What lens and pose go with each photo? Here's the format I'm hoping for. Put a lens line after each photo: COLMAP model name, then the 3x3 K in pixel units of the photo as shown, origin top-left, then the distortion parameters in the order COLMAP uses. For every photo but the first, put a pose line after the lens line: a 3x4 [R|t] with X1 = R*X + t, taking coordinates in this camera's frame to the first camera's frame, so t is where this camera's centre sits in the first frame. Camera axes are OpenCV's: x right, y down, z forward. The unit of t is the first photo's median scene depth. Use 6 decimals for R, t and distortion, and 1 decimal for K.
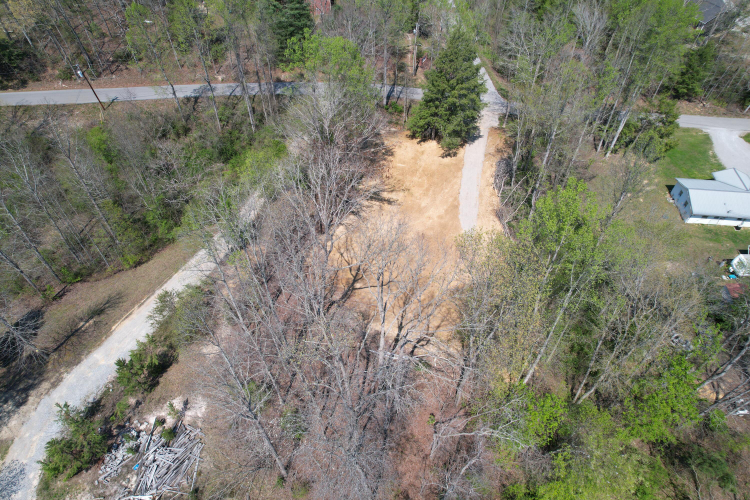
lens RADIAL K [[478.0, 0, 372.9], [0, 478.0, 255.4], [0, 0, 1]] dist [-0.057508, 0.043386]
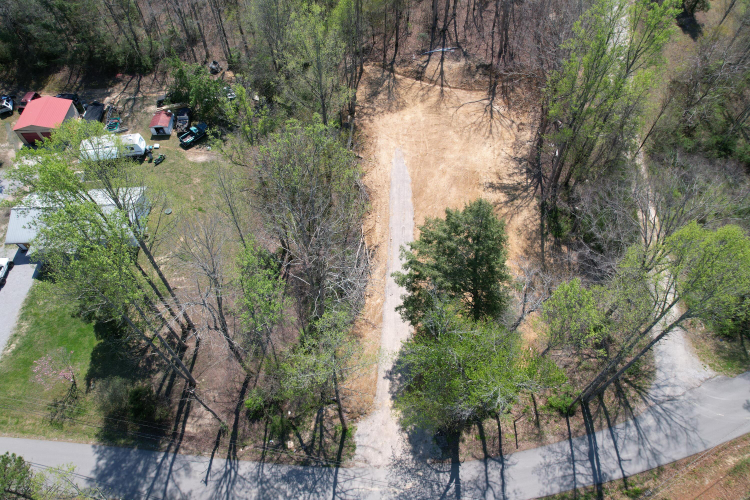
lens RADIAL K [[478.0, 0, 374.3], [0, 478.0, 249.0], [0, 0, 1]] dist [-0.057508, 0.043386]
pose [[-0.985549, 0.141644, -0.092903, 0.305310], [-0.120172, -0.198110, 0.972785, -0.845759], [0.119384, 0.969891, 0.212269, 0.816007]]
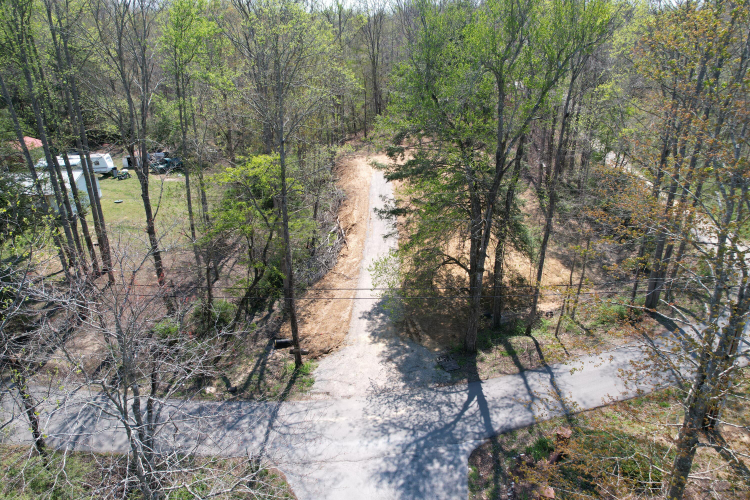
lens RADIAL K [[478.0, 0, 374.1], [0, 478.0, 247.0], [0, 0, 1]] dist [-0.057508, 0.043386]
pose [[-0.981894, 0.084623, -0.169477, 0.315308], [-0.132374, 0.333448, 0.933429, -0.709553], [0.135501, 0.938963, -0.316209, 1.190200]]
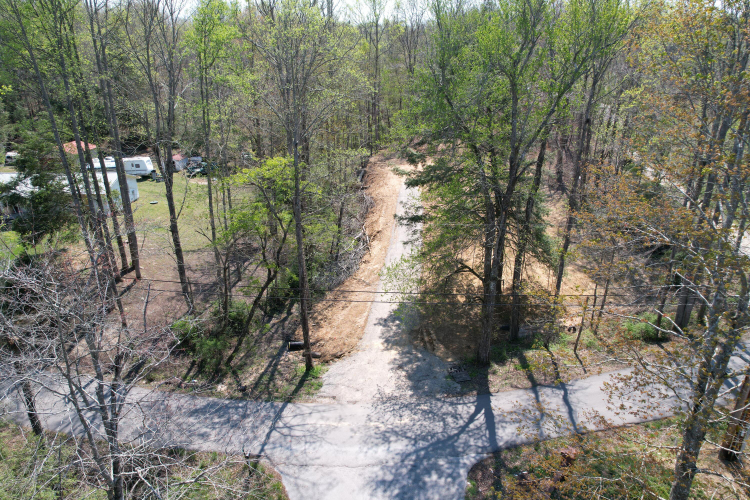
lens RADIAL K [[478.0, 0, 375.2], [0, 478.0, 247.4], [0, 0, 1]] dist [-0.057508, 0.043386]
pose [[-0.994822, 0.048390, -0.089372, 0.294904], [-0.066870, 0.350550, 0.934154, -0.707155], [0.076533, 0.935293, -0.345499, 1.195601]]
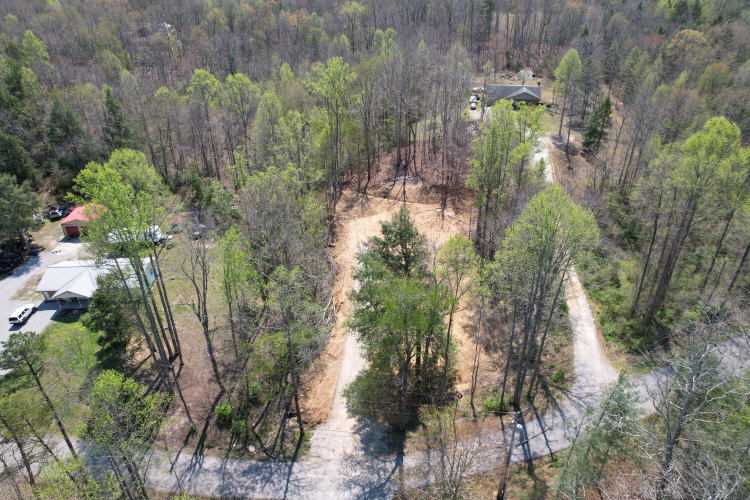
lens RADIAL K [[478.0, 0, 375.5], [0, 478.0, 254.2], [0, 0, 1]] dist [-0.057508, 0.043386]
pose [[-0.985385, 0.101700, -0.136649, 0.285257], [-0.116259, 0.184786, 0.975878, -1.001772], [0.124497, 0.977503, -0.170262, 1.033818]]
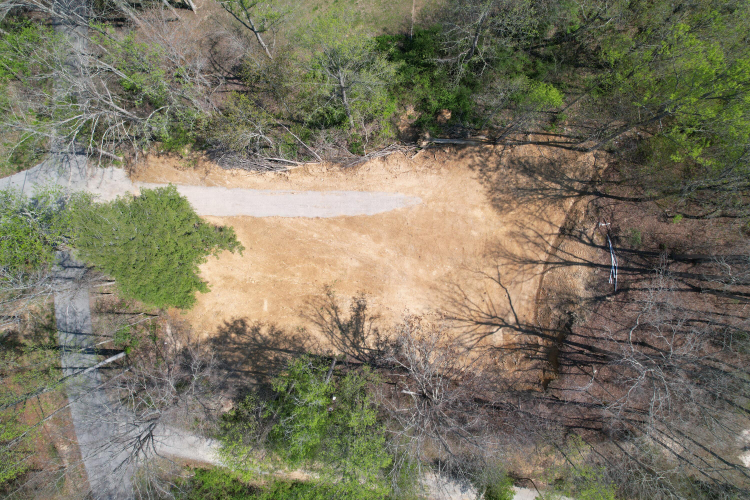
lens RADIAL K [[478.0, 0, 381.7], [0, 478.0, 245.9], [0, 0, 1]] dist [-0.057508, 0.043386]
pose [[-0.187132, -0.982327, -0.003803, 0.114880], [0.741783, -0.143844, 0.655032, -0.506128], [-0.644003, 0.119757, 0.755591, 0.365498]]
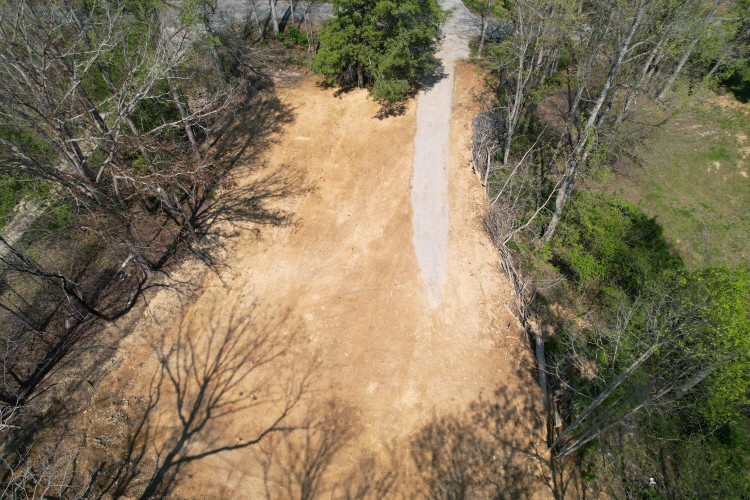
lens RADIAL K [[475.2, 0, 376.5], [0, 475.2, 252.0], [0, 0, 1]] dist [-0.049279, 0.026960]
pose [[0.992810, -0.093264, 0.075034, 0.089419], [0.086324, 0.992106, 0.090962, -0.103362], [-0.082926, -0.083831, 0.993024, 0.446233]]
